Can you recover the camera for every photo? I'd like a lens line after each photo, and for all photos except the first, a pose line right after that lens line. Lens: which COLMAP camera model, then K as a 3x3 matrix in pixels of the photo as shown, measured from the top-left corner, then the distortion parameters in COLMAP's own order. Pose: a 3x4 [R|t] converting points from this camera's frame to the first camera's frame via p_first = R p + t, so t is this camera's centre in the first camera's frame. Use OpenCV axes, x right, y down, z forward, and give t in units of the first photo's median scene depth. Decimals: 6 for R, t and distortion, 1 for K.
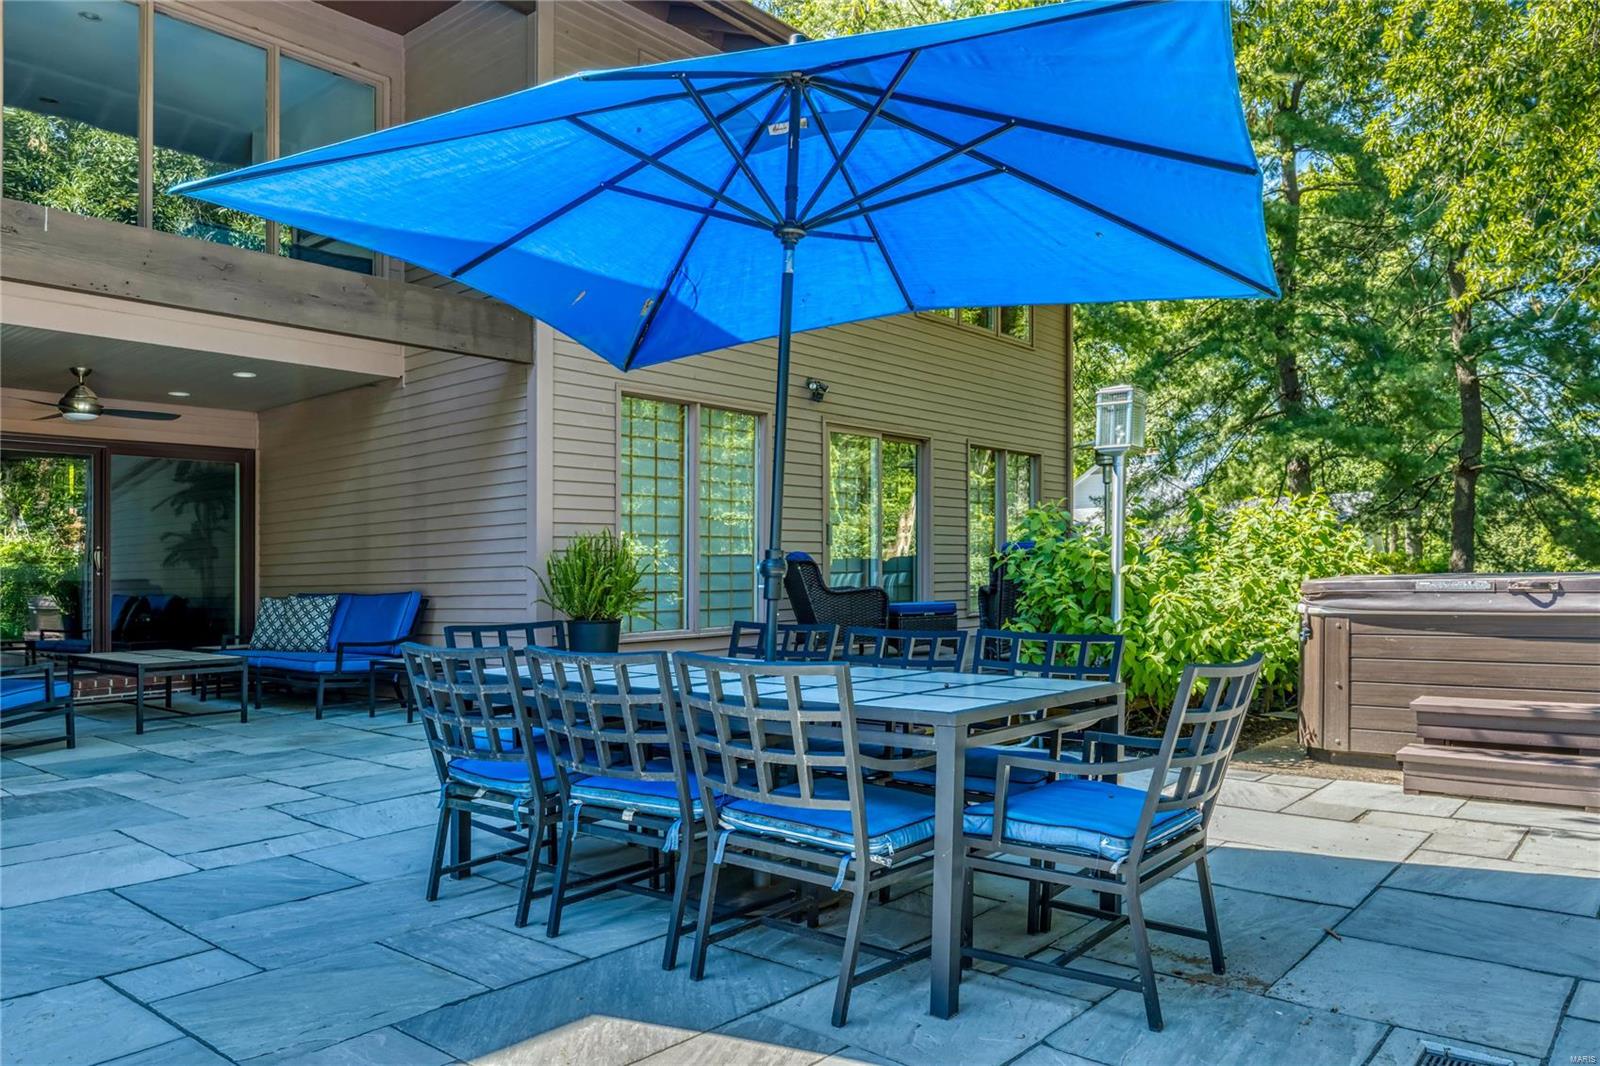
lens RADIAL K [[1090.8, 0, 789.2], [0, 1090.8, 591.9], [0, 0, 1]] dist [0.008571, 0.002166]
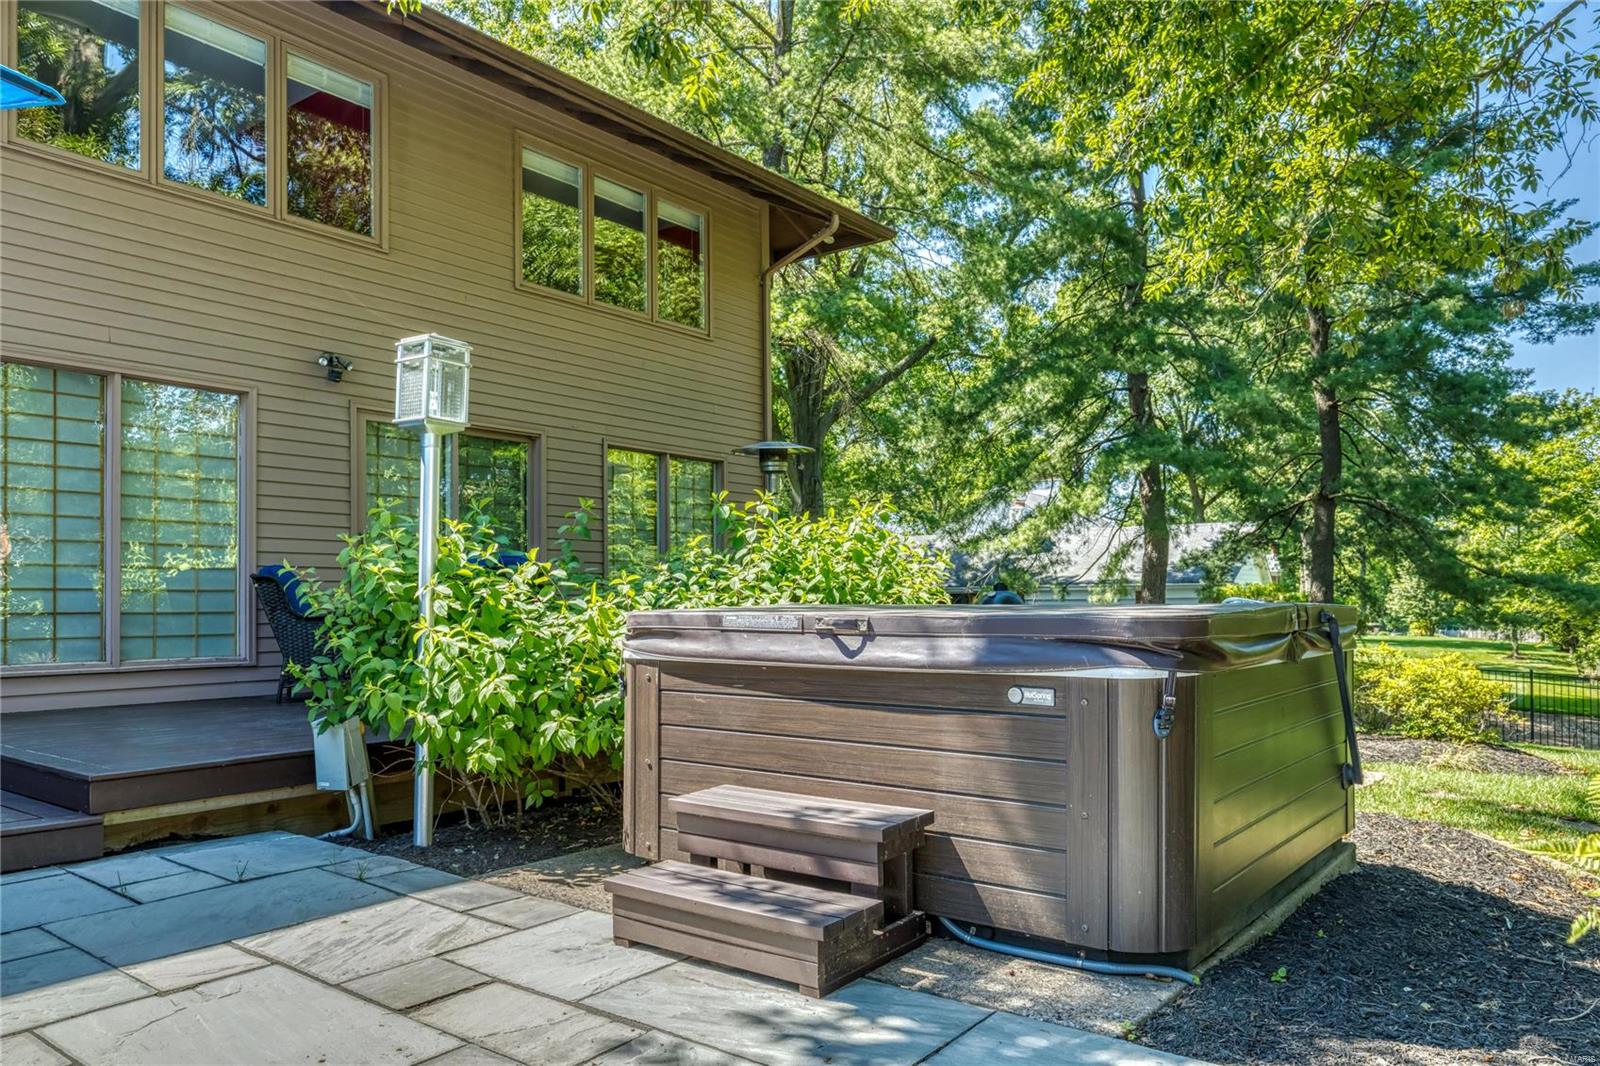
lens RADIAL K [[1090.8, 0, 768.8], [0, 1090.8, 593.9], [0, 0, 1]] dist [0.008571, 0.002166]
pose [[0.999331, 0.015370, 0.033172, 0.370416], [-0.014741, 0.999709, -0.019120, -0.006417], [-0.033456, 0.018618, 0.999267, 0.206820]]
